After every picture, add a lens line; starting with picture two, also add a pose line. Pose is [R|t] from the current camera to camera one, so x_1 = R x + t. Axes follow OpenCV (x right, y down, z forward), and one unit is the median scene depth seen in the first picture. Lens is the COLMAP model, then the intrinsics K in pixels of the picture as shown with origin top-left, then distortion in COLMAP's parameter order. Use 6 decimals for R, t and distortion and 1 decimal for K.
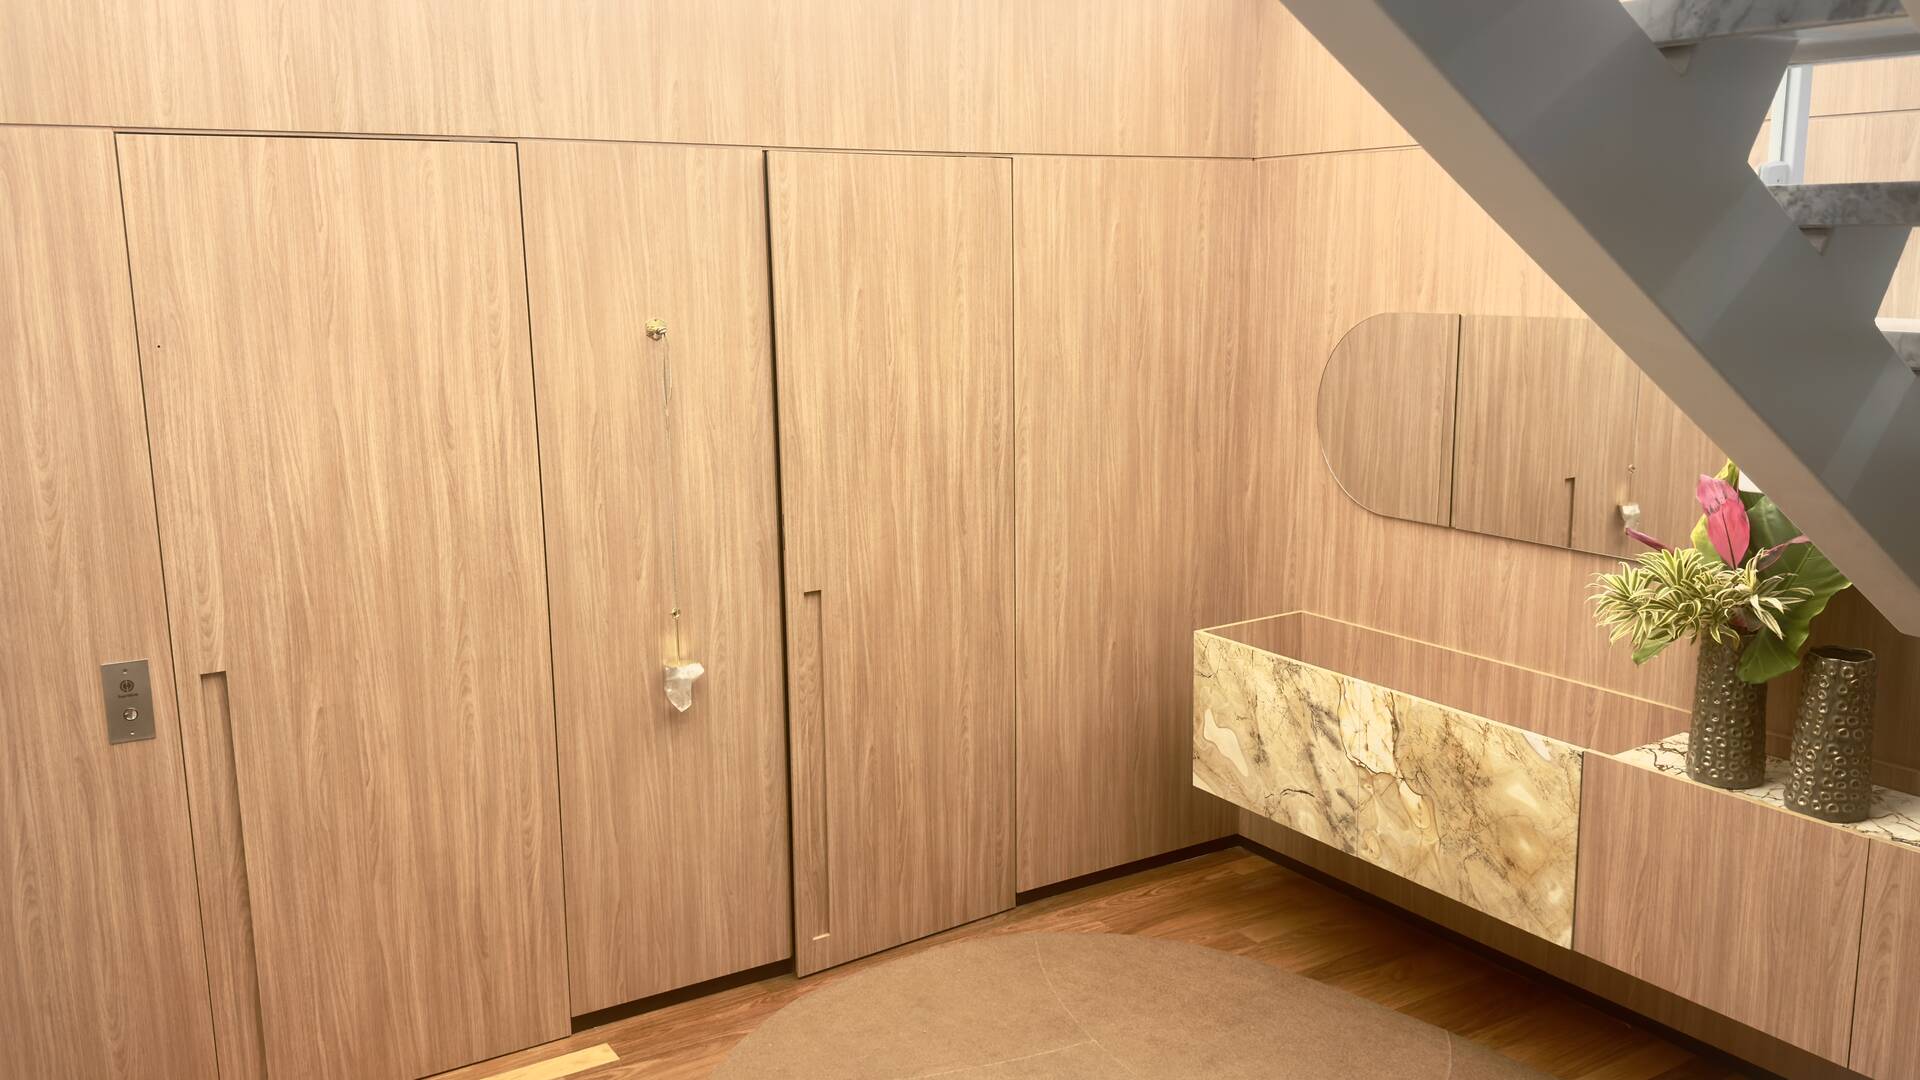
lens RADIAL K [[1572.8, 0, 959.2], [0, 1572.8, 538.3], [0, 0, 1]] dist [0.001213, -0.002882]
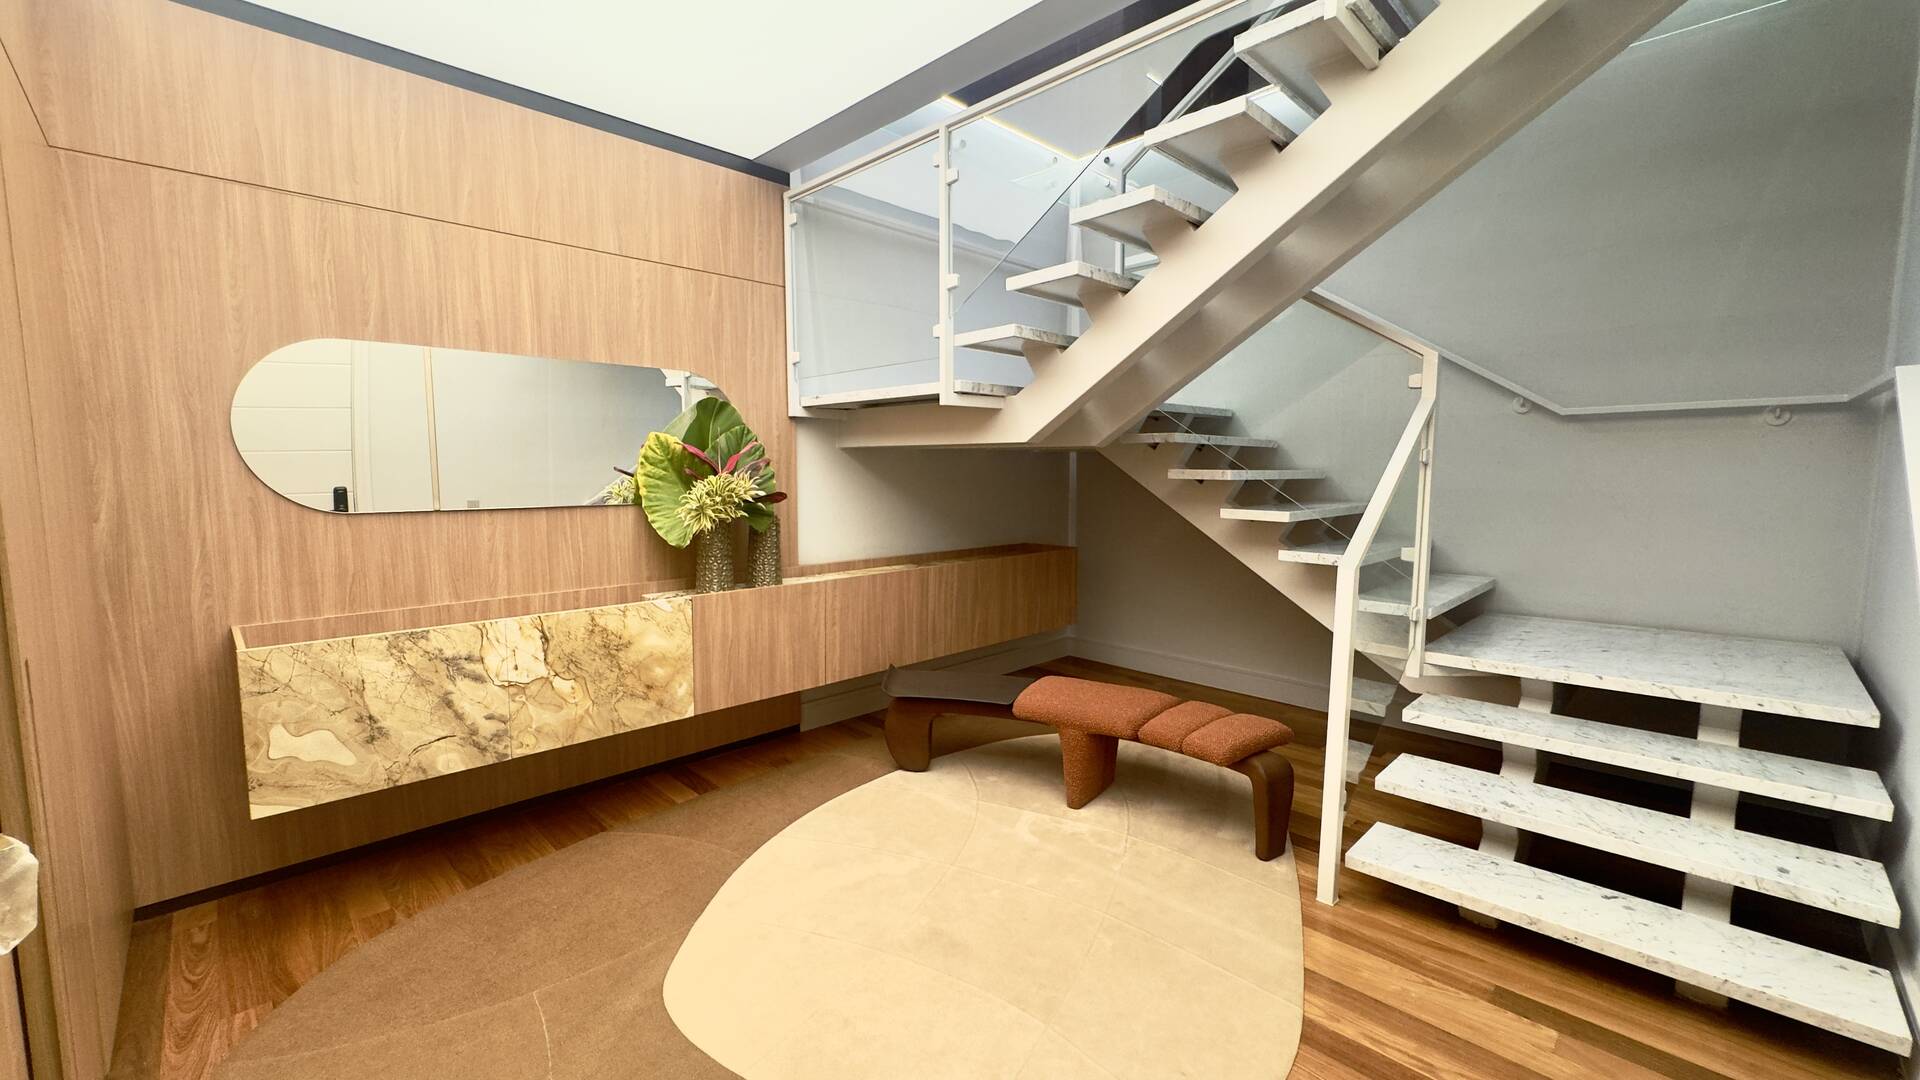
lens RADIAL K [[758.5, 0, 955.9], [0, 758.5, 542.5], [0, 0, 1]] dist [0.000871, 0.000108]
pose [[-0.231896, -0.082928, 0.969199, -0.416018], [0.180689, 0.975347, 0.126686, 0.017921], [-0.955812, 0.204501, -0.211195, 0.749135]]
